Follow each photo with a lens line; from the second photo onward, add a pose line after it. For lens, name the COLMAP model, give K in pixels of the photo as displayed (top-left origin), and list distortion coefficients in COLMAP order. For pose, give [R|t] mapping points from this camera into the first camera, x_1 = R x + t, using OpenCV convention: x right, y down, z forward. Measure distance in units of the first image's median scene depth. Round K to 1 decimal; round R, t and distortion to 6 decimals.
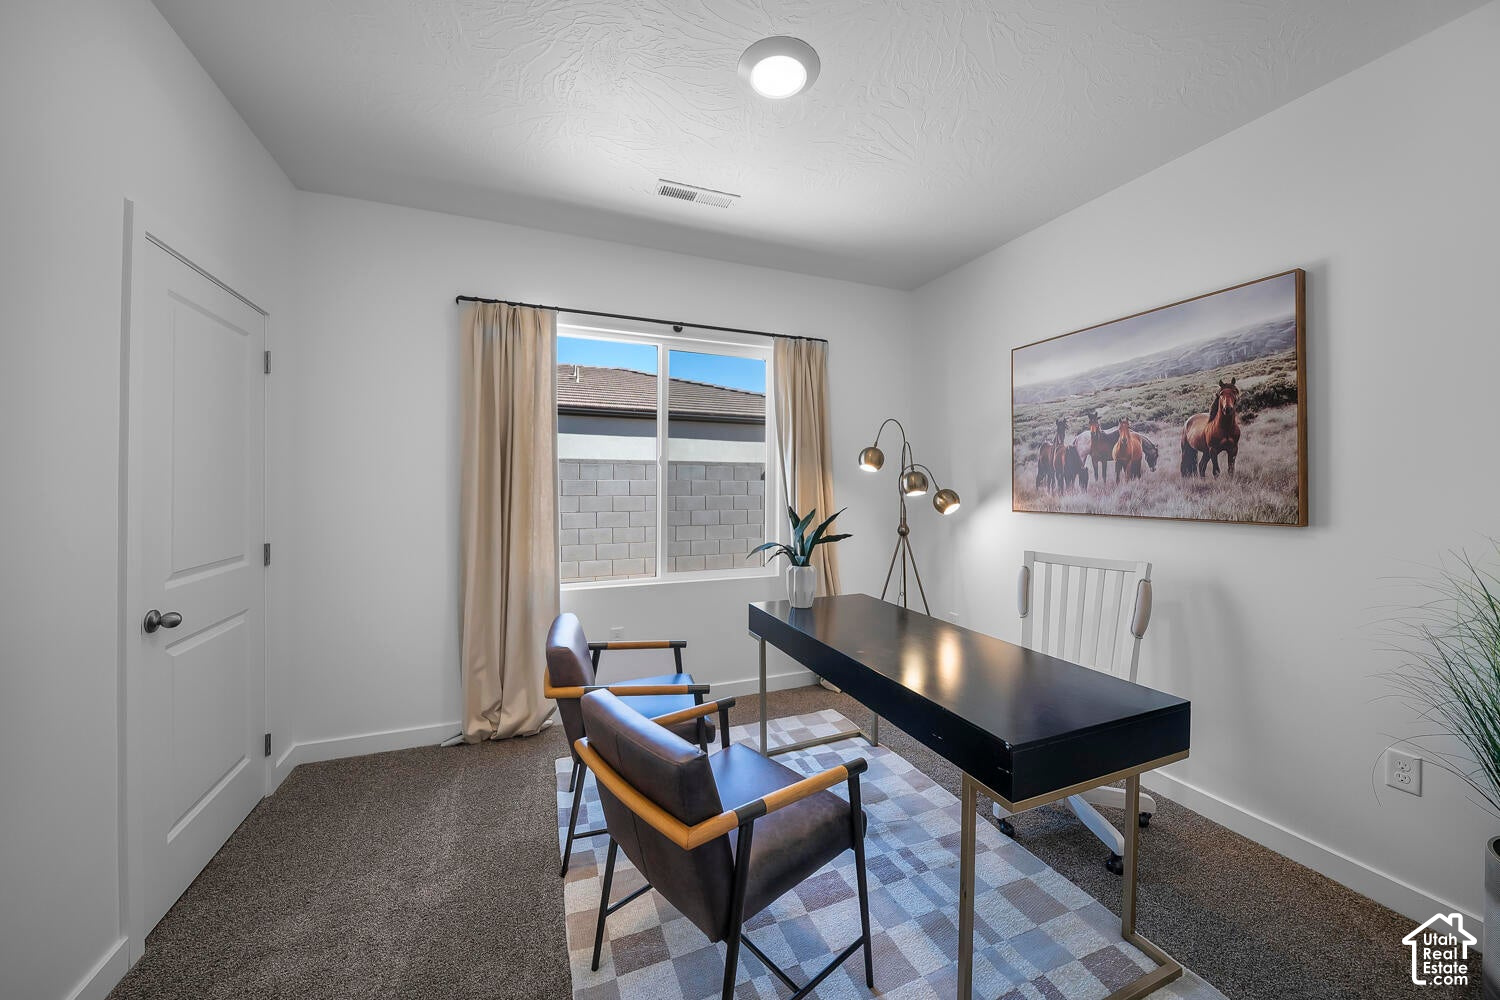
lens RADIAL K [[532.1, 0, 750.4], [0, 532.1, 484.6], [0, 0, 1]] dist [0.003142, -0.004949]
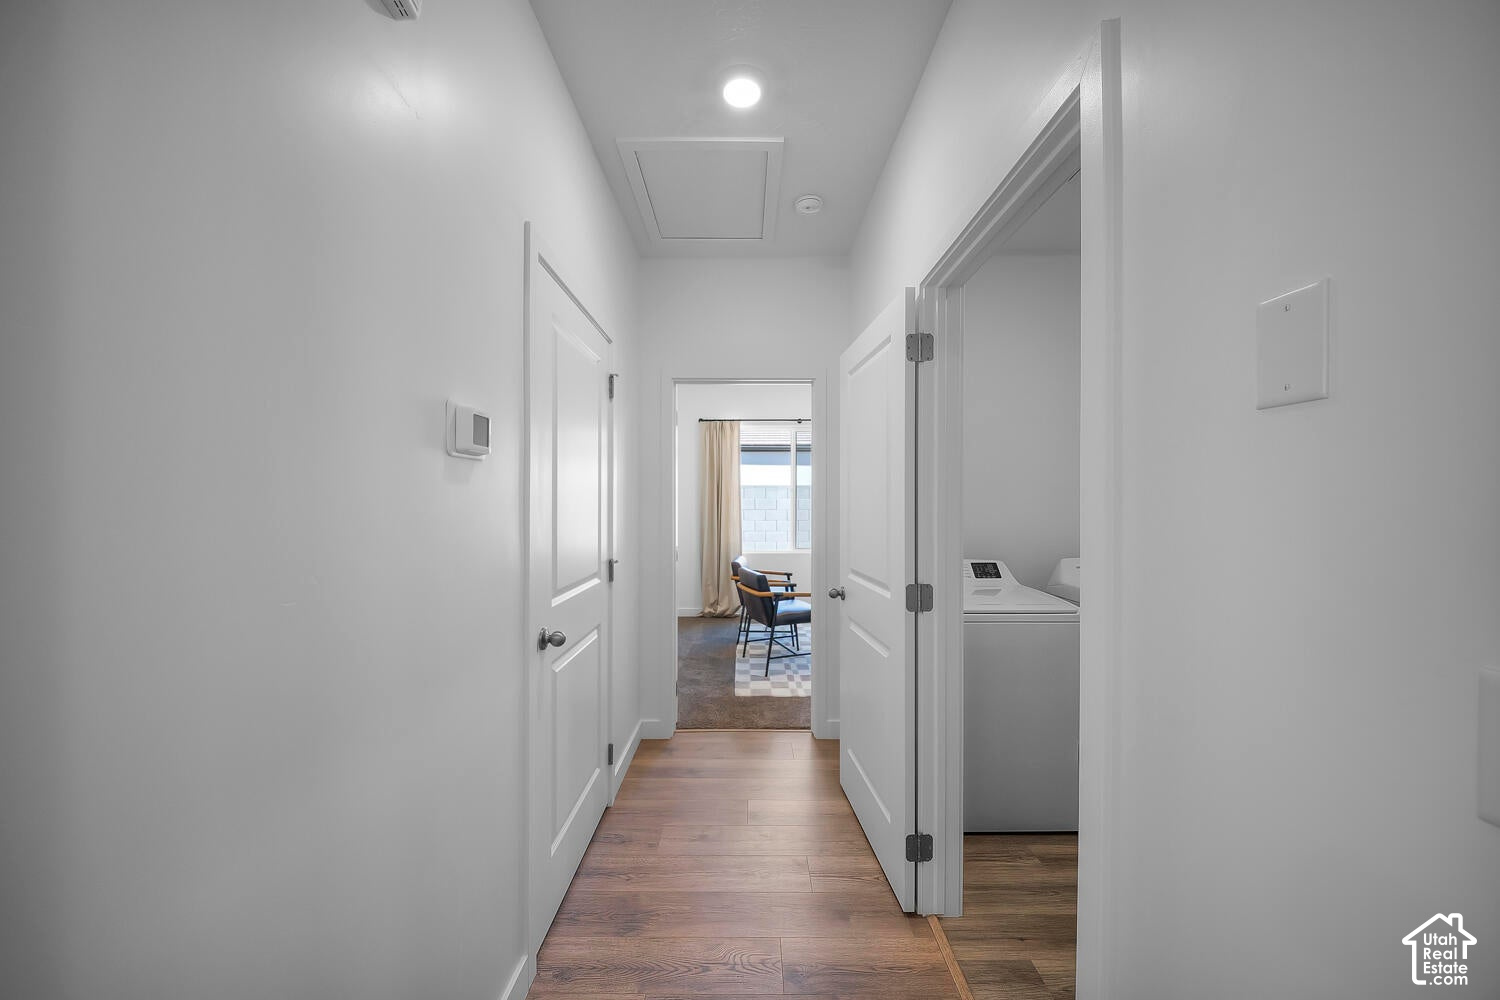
lens RADIAL K [[532.1, 0, 747.5], [0, 532.1, 502.8], [0, 0, 1]] dist [0.003142, -0.004949]
pose [[0.923877, -0.006110, -0.382641, 0.500882], [0.006479, 0.999979, -0.000326, 0.002411], [0.382634, -0.002178, 0.923897, -1.008854]]
